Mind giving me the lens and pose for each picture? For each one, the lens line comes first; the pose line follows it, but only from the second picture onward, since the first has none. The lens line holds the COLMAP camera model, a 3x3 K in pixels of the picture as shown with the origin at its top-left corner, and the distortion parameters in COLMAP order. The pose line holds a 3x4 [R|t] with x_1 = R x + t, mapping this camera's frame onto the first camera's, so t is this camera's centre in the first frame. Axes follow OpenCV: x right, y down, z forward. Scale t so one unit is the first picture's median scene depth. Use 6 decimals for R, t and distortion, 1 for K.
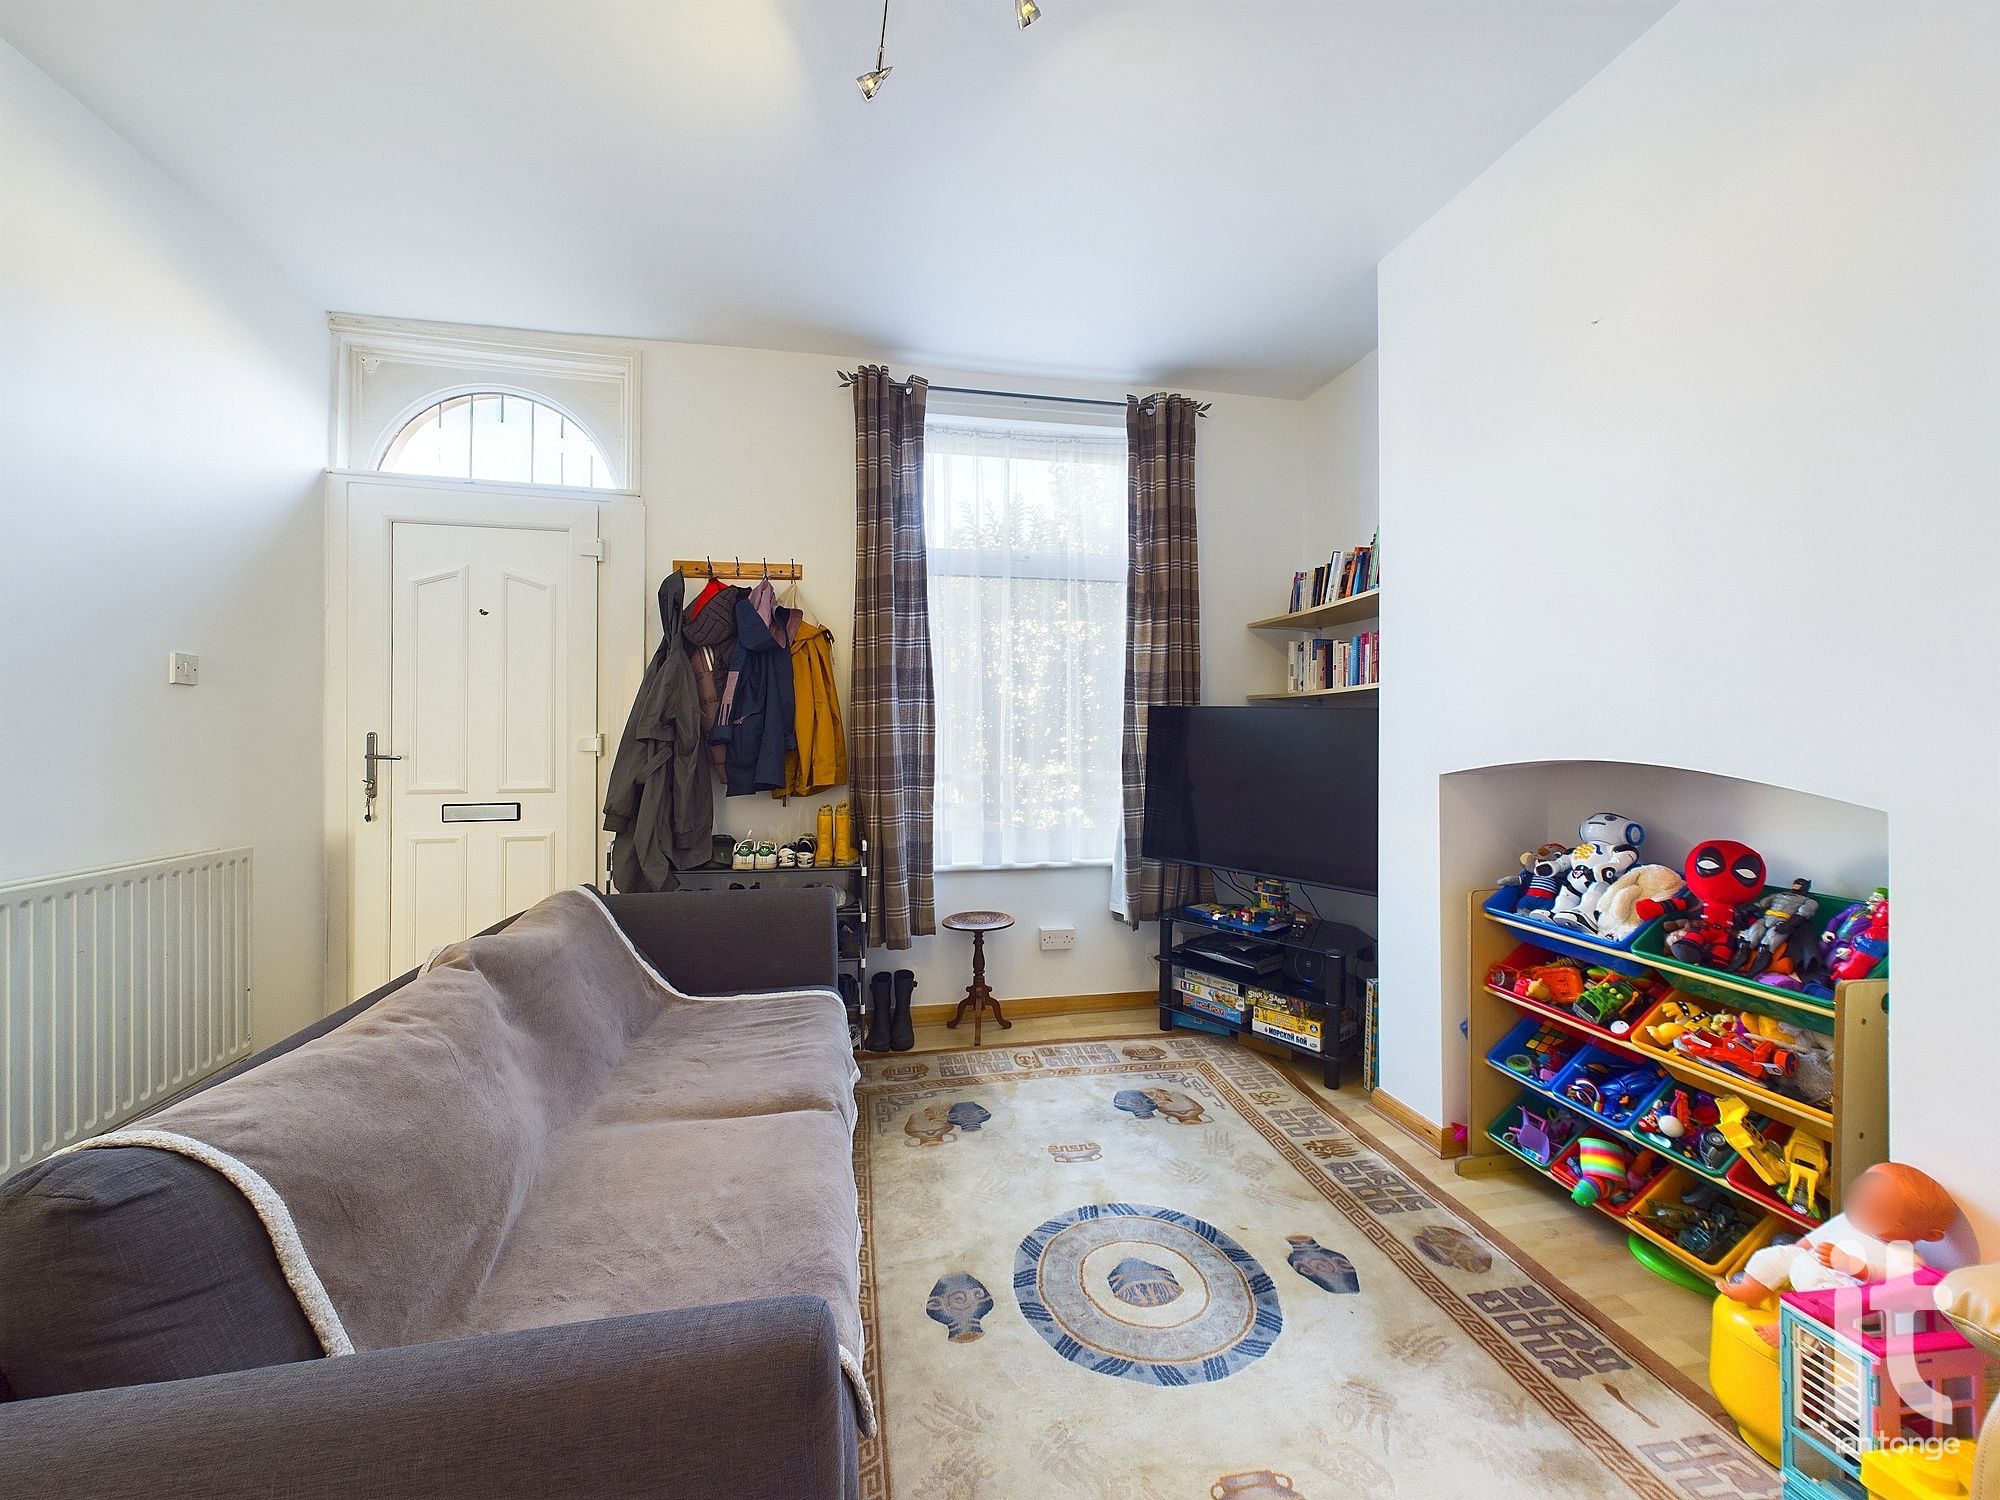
lens RADIAL K [[802.7, 0, 999.0], [0, 802.7, 738.0], [0, 0, 1]] dist [0.001585, -0.000277]
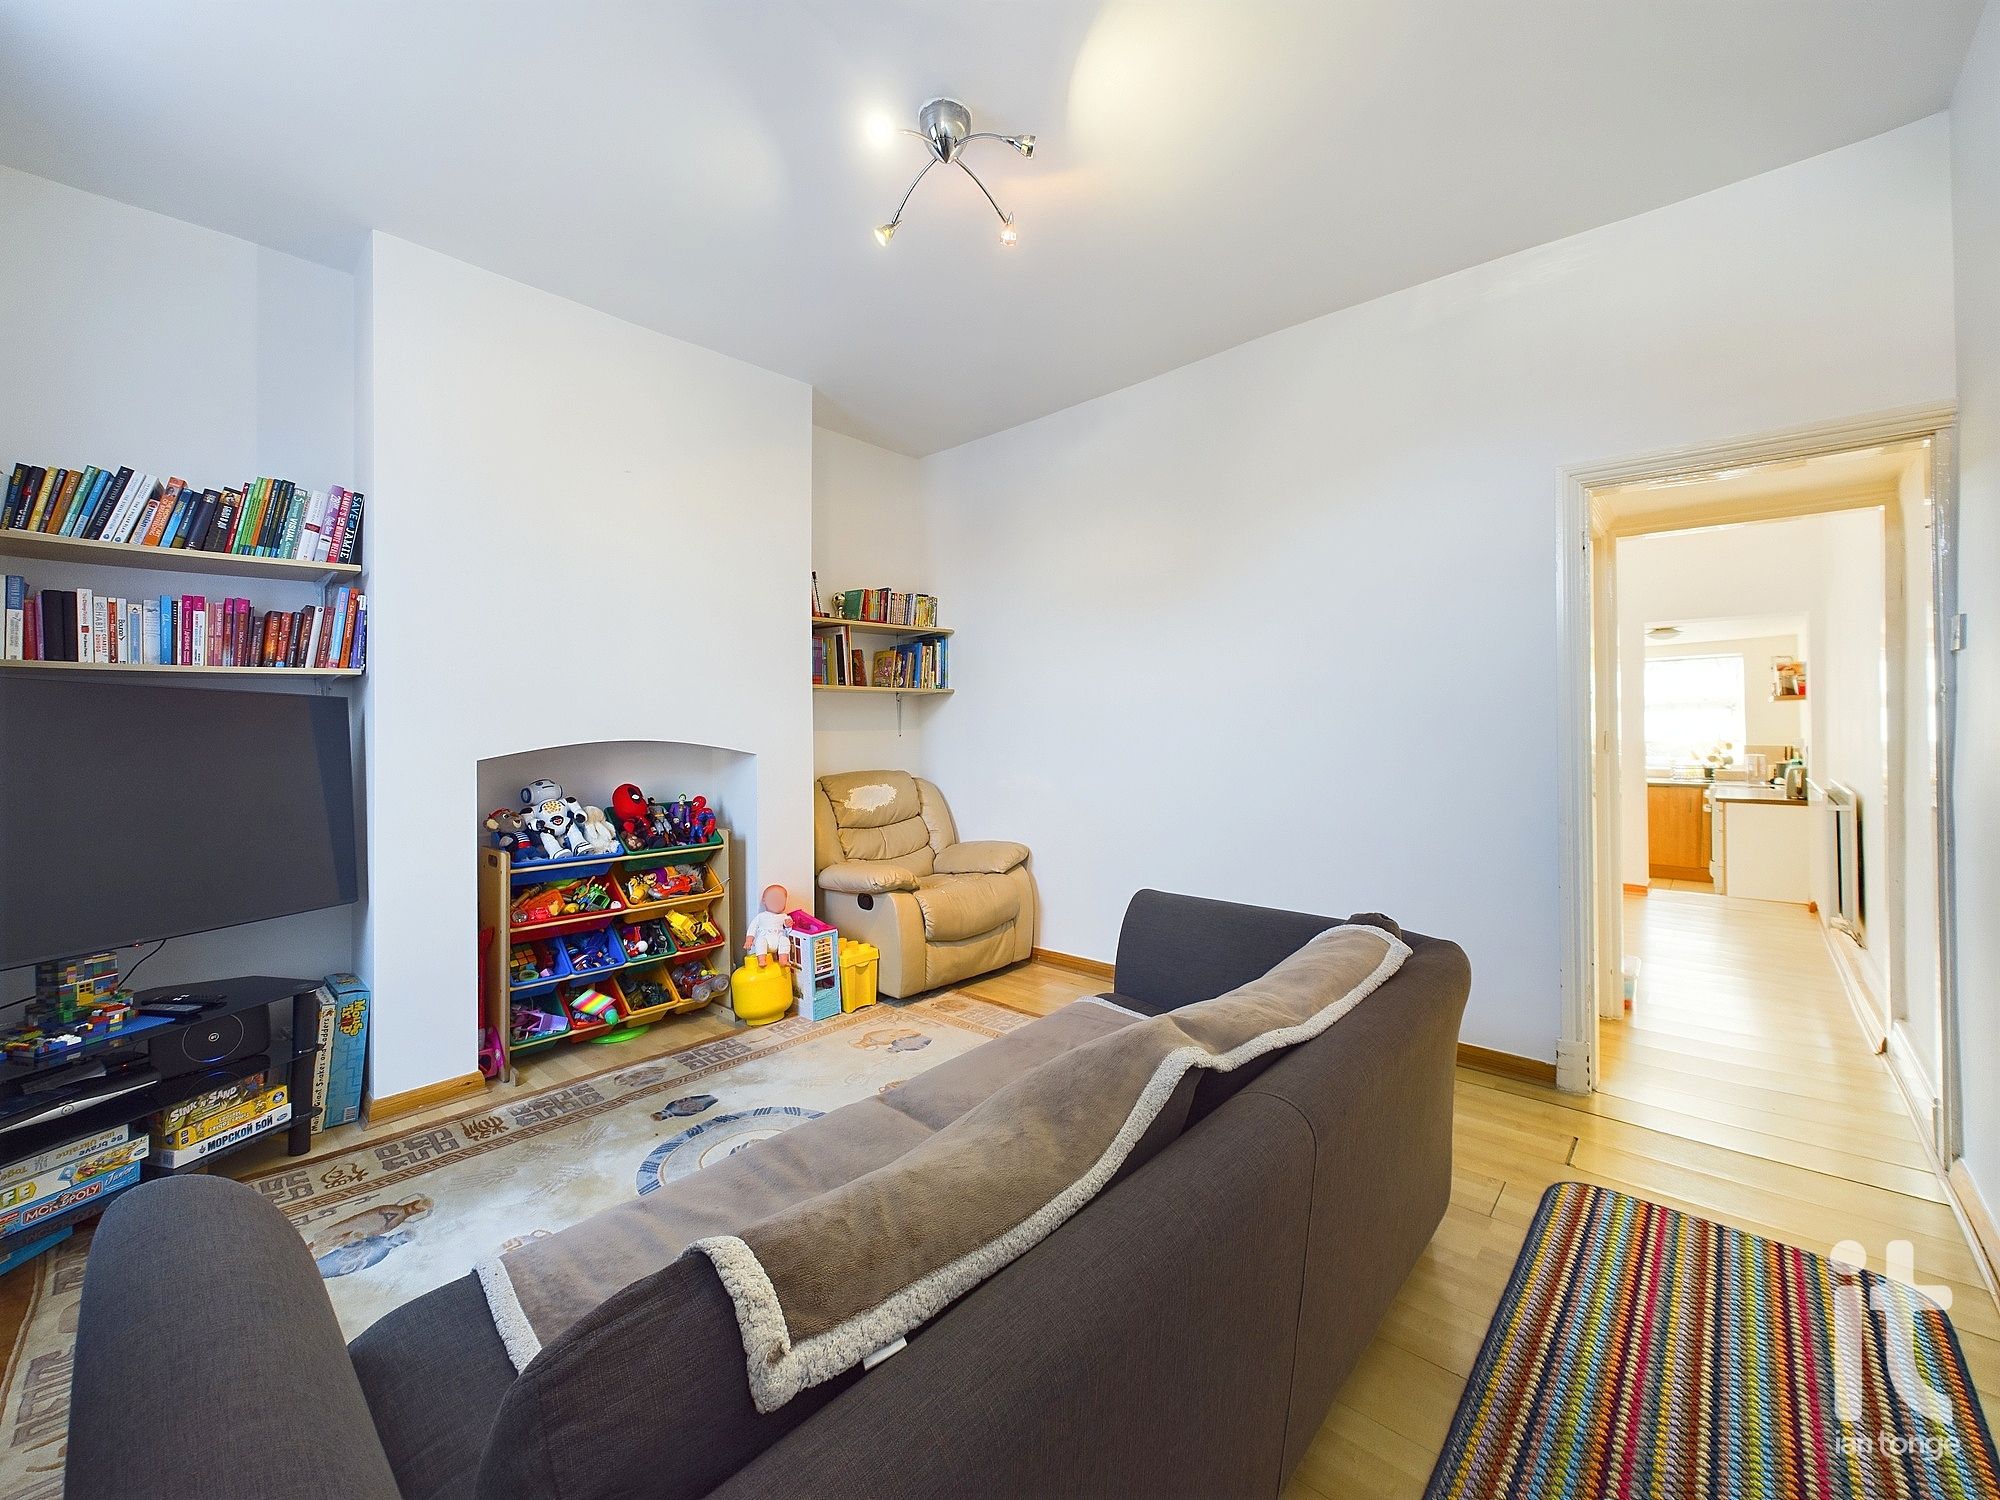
lens RADIAL K [[802.7, 0, 994.9], [0, 802.7, 729.2], [0, 0, 1]] dist [0.001585, -0.000277]
pose [[-0.583704, 0.001940, 0.811964, -0.650959], [0.013175, 0.999888, 0.007082, 0.002097], [-0.811859, 0.014832, -0.583665, 0.862811]]
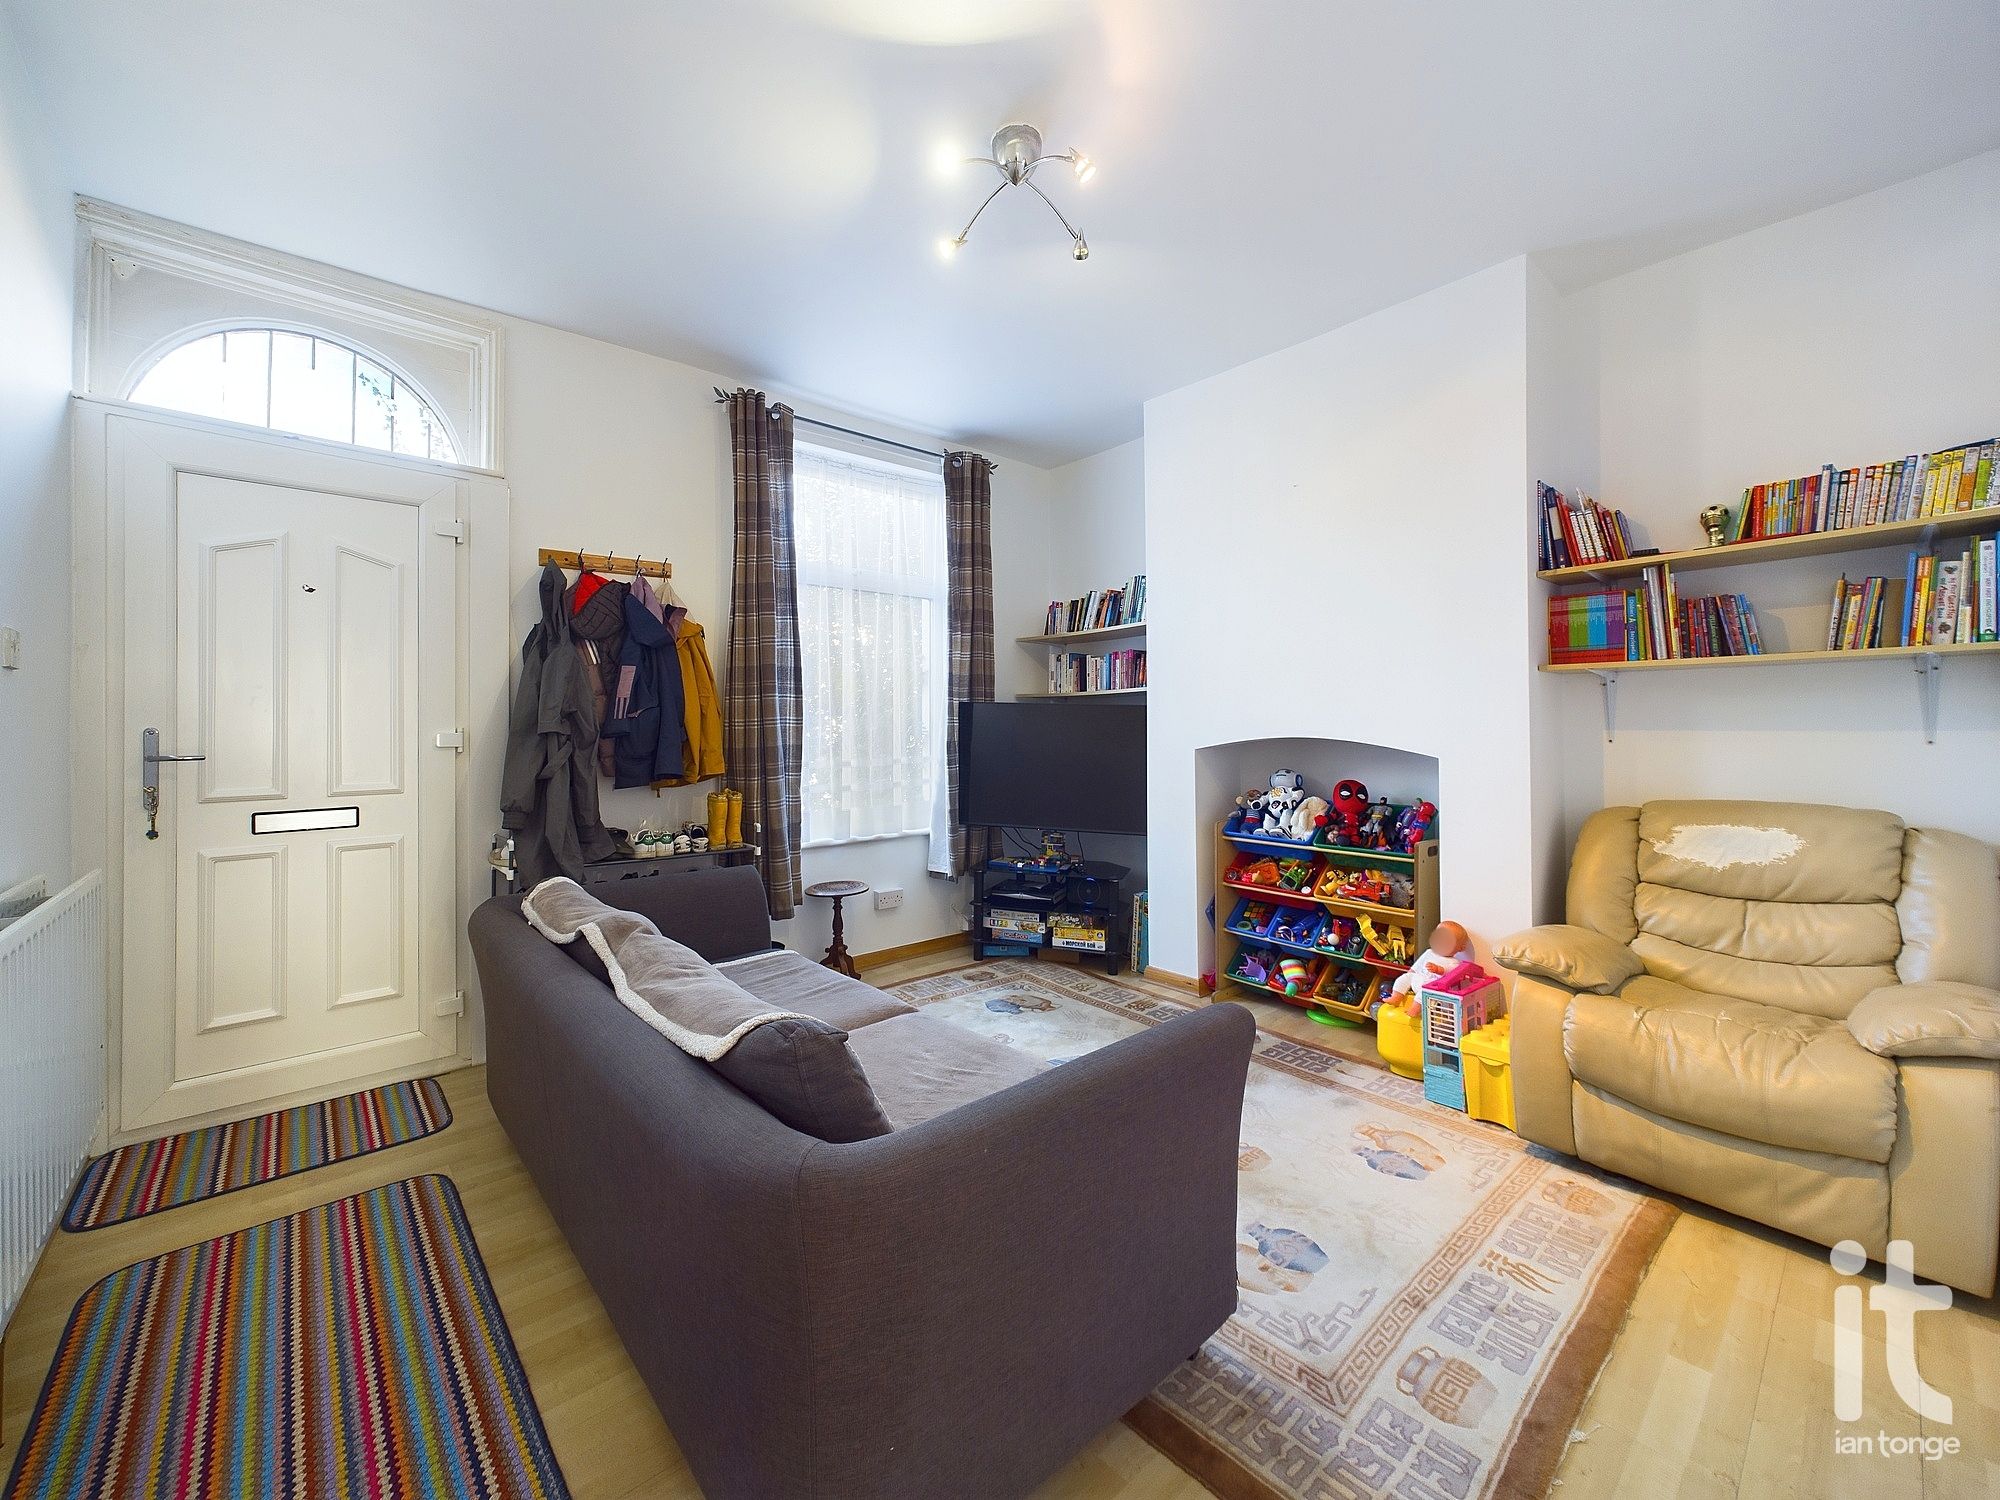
lens RADIAL K [[802.7, 0, 996.7], [0, 802.7, 727.8], [0, 0, 1]] dist [0.001585, -0.000277]
pose [[0.869335, -0.008650, 0.494148, -0.438220], [0.010215, 0.999948, -0.000466, 0.001006], [-0.494118, 0.005452, 0.869378, -0.121723]]
